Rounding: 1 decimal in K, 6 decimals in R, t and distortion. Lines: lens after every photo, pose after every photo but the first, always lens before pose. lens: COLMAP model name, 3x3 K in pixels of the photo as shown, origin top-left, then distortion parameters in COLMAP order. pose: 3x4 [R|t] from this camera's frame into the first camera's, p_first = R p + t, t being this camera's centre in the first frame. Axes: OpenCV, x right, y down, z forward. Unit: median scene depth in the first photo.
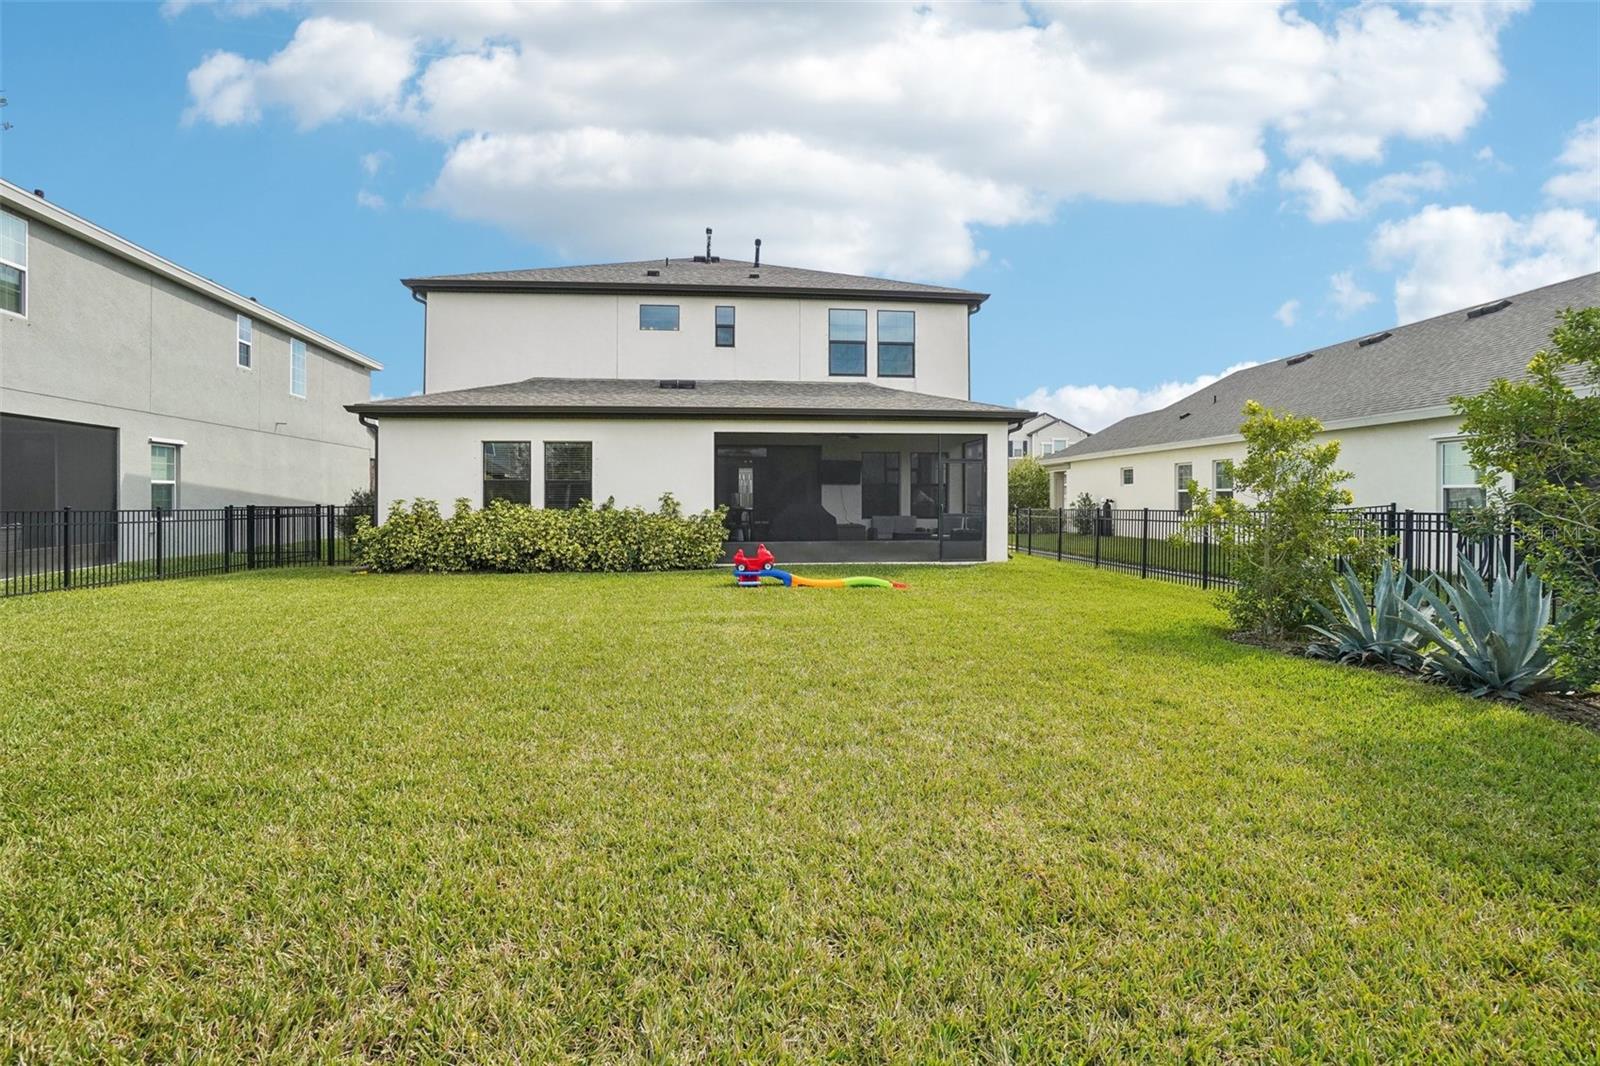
lens RADIAL K [[740.7, 0, 807.8], [0, 740.7, 504.1], [0, 0, 1]] dist [-0.067133, 0.023202]
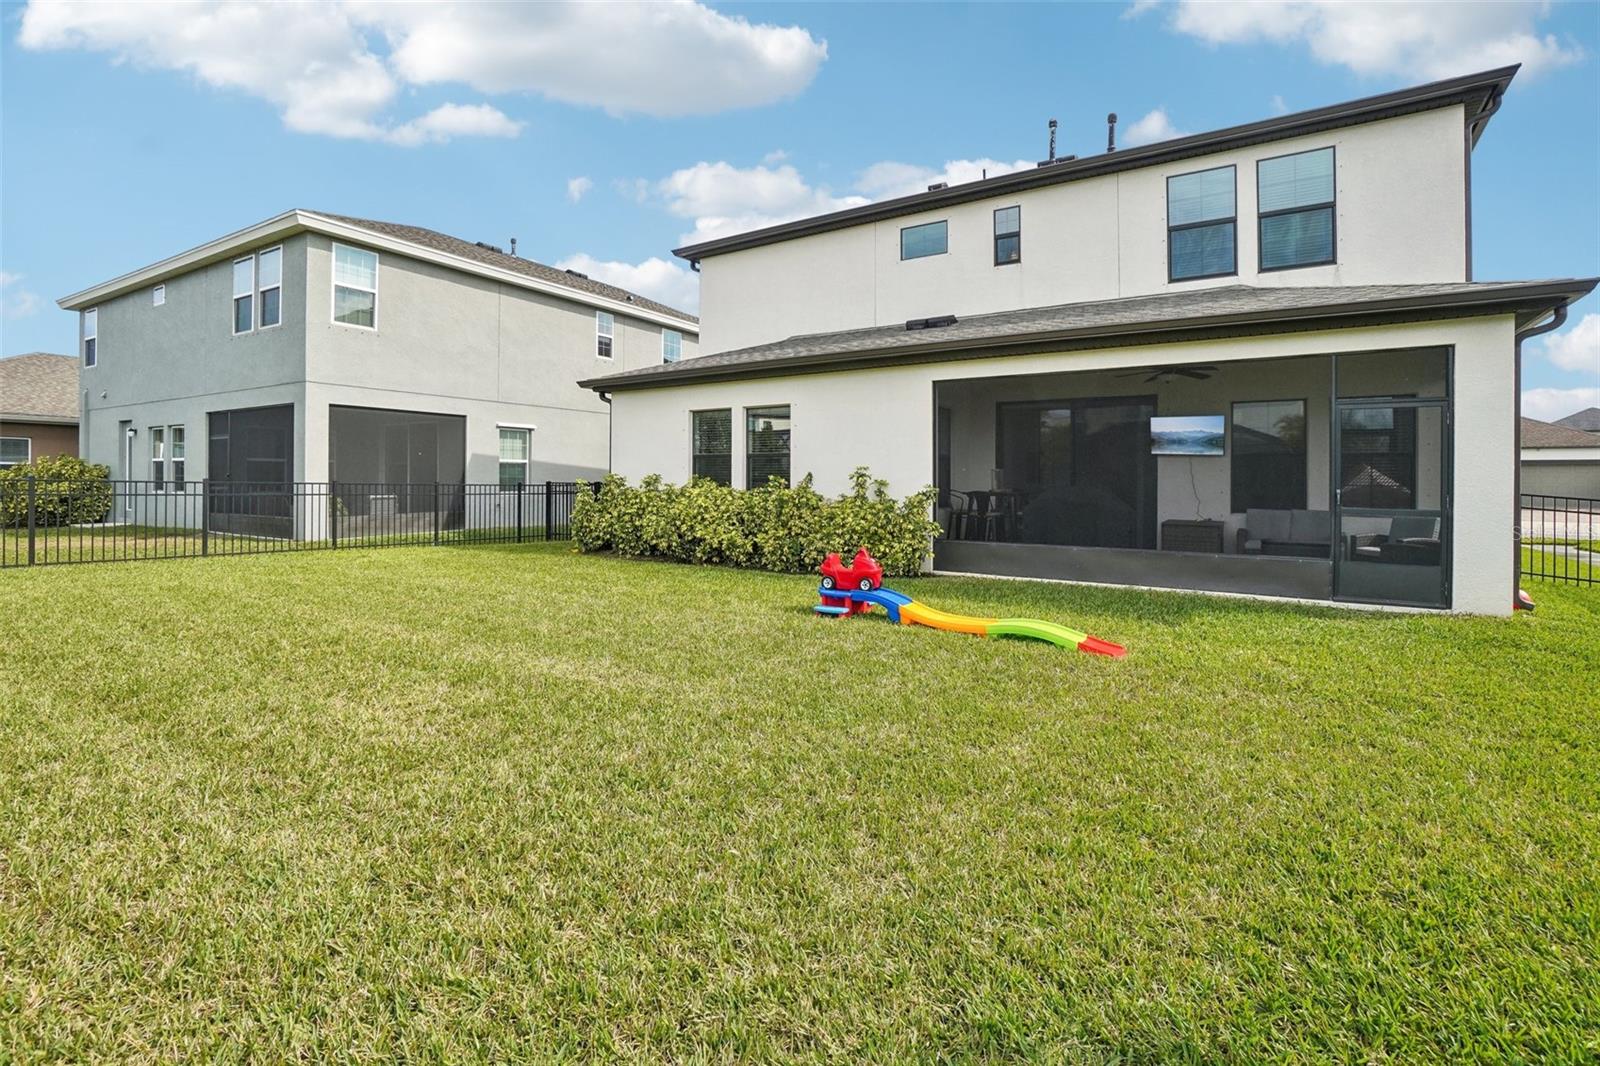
lens RADIAL K [[749.7, 0, 797.6], [0, 749.7, 480.5], [0, 0, 1]] dist [-0.070553, 0.022781]
pose [[0.751765, 0.006210, -0.659402, 0.242321], [-0.013539, 0.999890, -0.006018, 0.002040], [0.659293, 0.013452, 0.751766, 0.389841]]
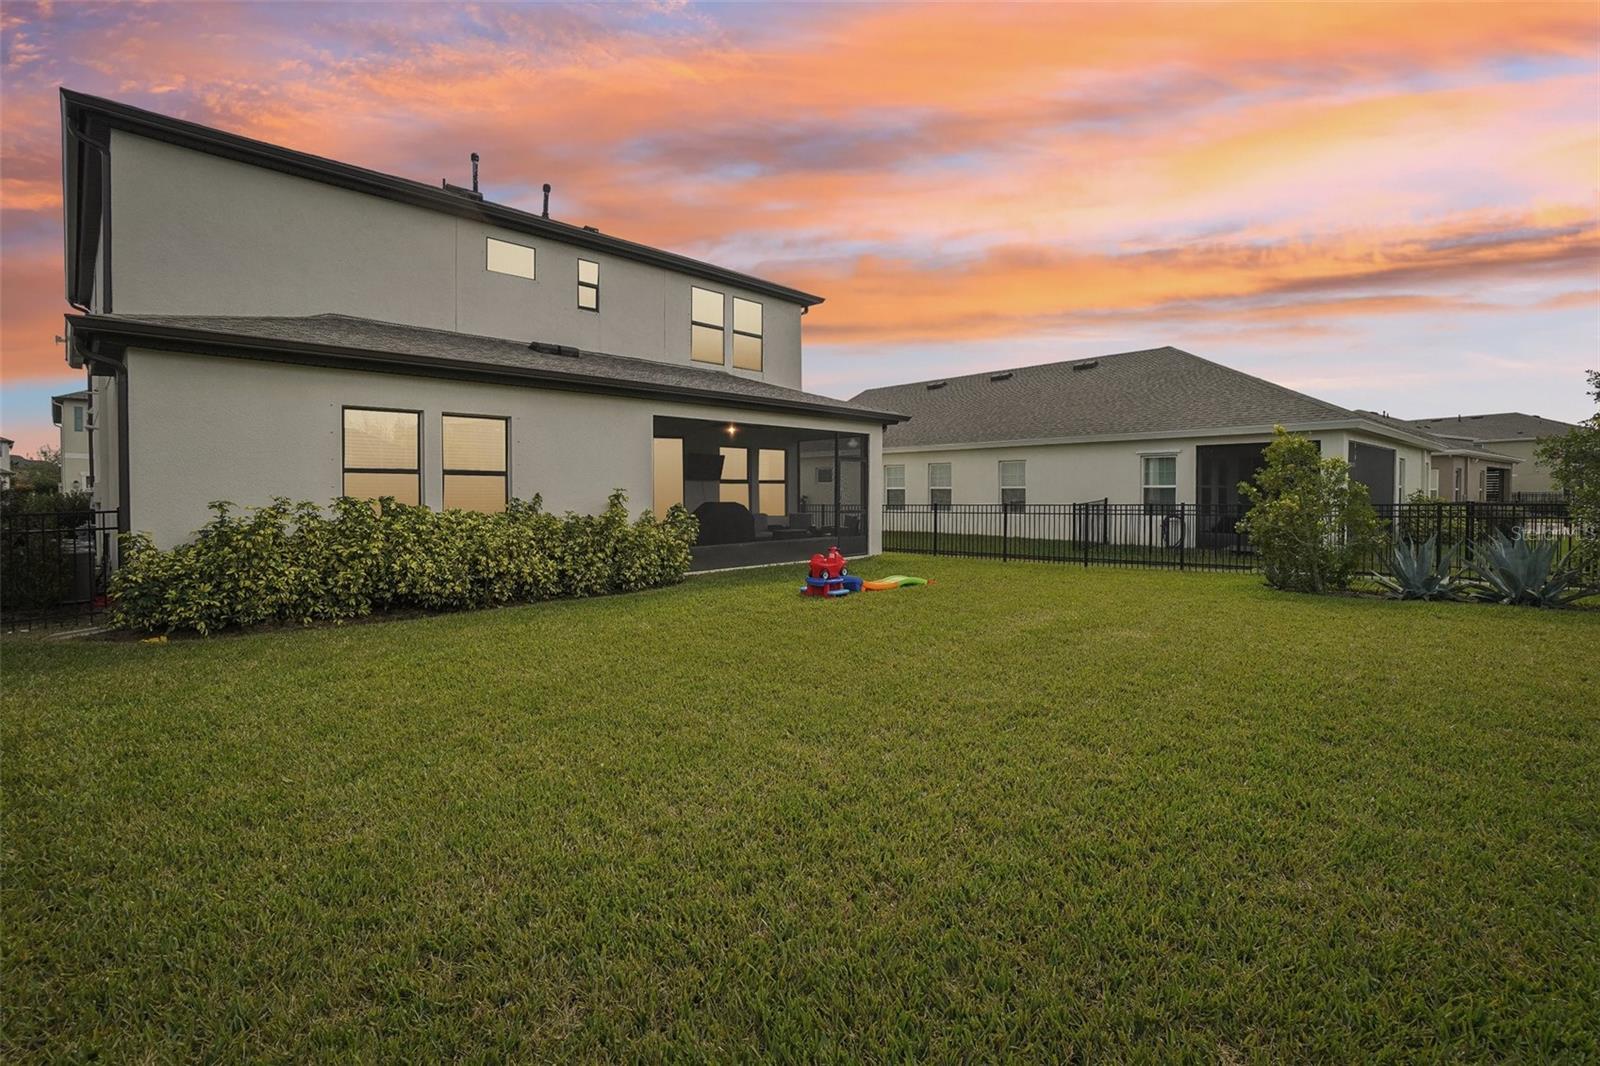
lens RADIAL K [[718.6, 0, 797.4], [0, 718.6, 516.0], [0, 0, 1]] dist [-0.062331, 0.020113]
pose [[0.780258, -0.021213, 0.625098, -0.498672], [0.011016, 0.999736, 0.020176, -0.000338], [-0.625360, -0.008856, 0.780286, 0.285352]]
